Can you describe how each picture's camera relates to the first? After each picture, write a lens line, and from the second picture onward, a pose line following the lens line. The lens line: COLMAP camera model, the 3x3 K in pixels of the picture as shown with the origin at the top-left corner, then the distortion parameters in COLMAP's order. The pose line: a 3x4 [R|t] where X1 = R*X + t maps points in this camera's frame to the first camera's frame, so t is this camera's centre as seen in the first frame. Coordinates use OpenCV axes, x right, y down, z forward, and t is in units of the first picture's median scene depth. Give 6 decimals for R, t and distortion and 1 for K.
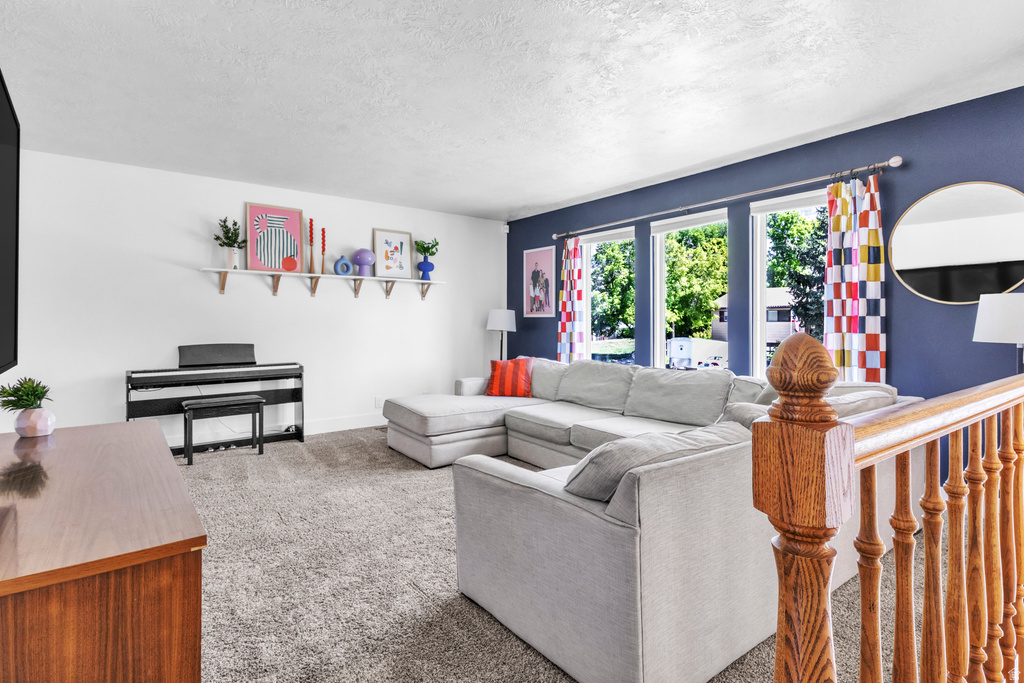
lens RADIAL K [[509.4, 0, 518.8], [0, 509.4, 320.9], [0, 0, 1]] dist [0.019472, -0.006312]
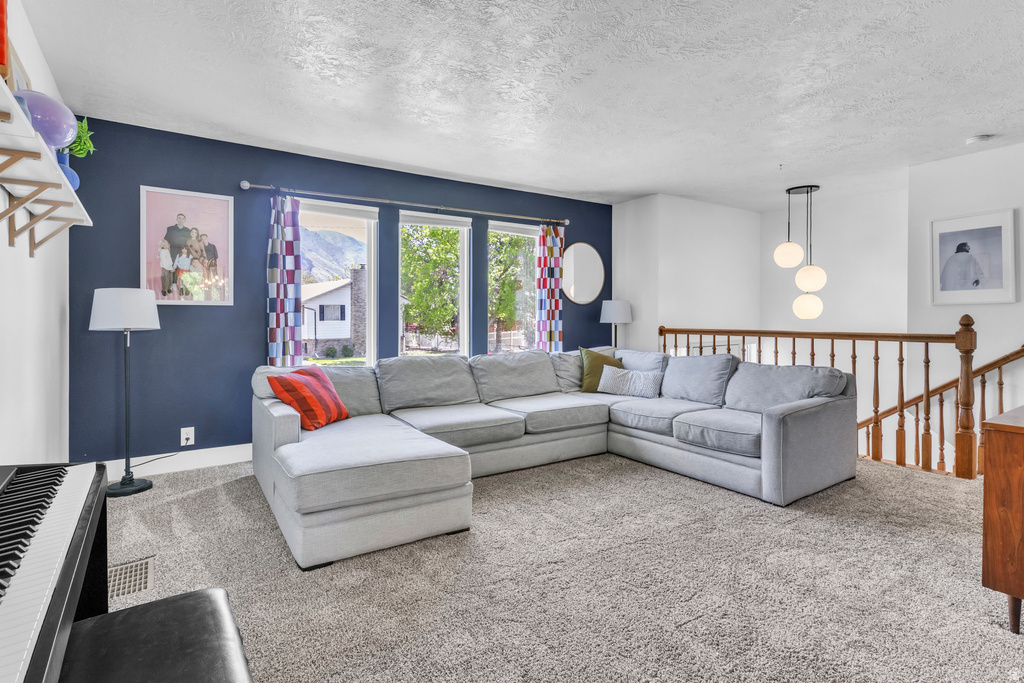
lens RADIAL K [[509.4, 0, 505.6], [0, 509.4, 310.5], [0, 0, 1]] dist [0.019472, -0.006312]
pose [[0.060908, 0.006419, 0.998123, -0.605456], [-0.000872, 0.999979, -0.006378, 0.002588], [-0.998143, -0.000482, 0.060913, 0.652264]]
